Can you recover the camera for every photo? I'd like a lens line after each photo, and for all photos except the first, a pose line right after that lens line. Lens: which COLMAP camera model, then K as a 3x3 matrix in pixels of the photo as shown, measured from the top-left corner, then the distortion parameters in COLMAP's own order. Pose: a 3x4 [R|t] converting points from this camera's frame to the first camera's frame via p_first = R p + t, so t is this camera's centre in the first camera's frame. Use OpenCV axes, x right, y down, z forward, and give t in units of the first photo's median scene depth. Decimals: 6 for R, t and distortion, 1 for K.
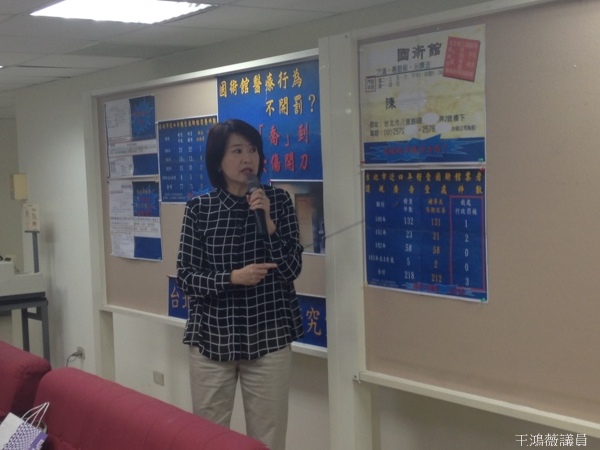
lens RADIAL K [[1080.0, 0, 299.9], [0, 1080.0, 225.2], [0, 0, 1]] dist [-0.011106, 0.000000]
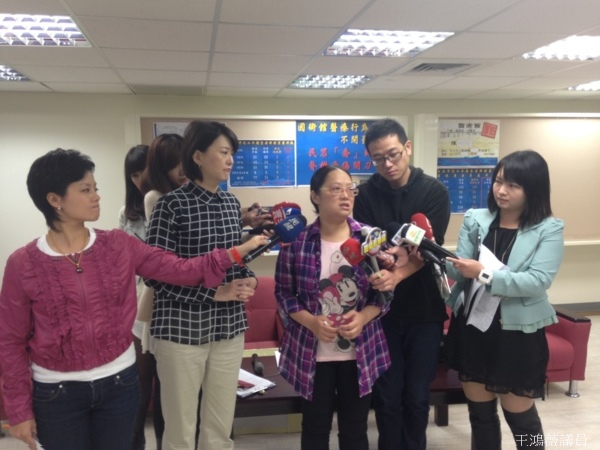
lens RADIAL K [[571.4, 0, 299.8], [0, 571.4, 225.4], [0, 0, 1]] dist [0.063821, 0.000000]
pose [[0.375384, -0.039638, 0.926022, -1.363155], [0.054185, 0.998315, 0.020767, 0.039052], [-0.925284, 0.042381, 0.376899, 0.815267]]
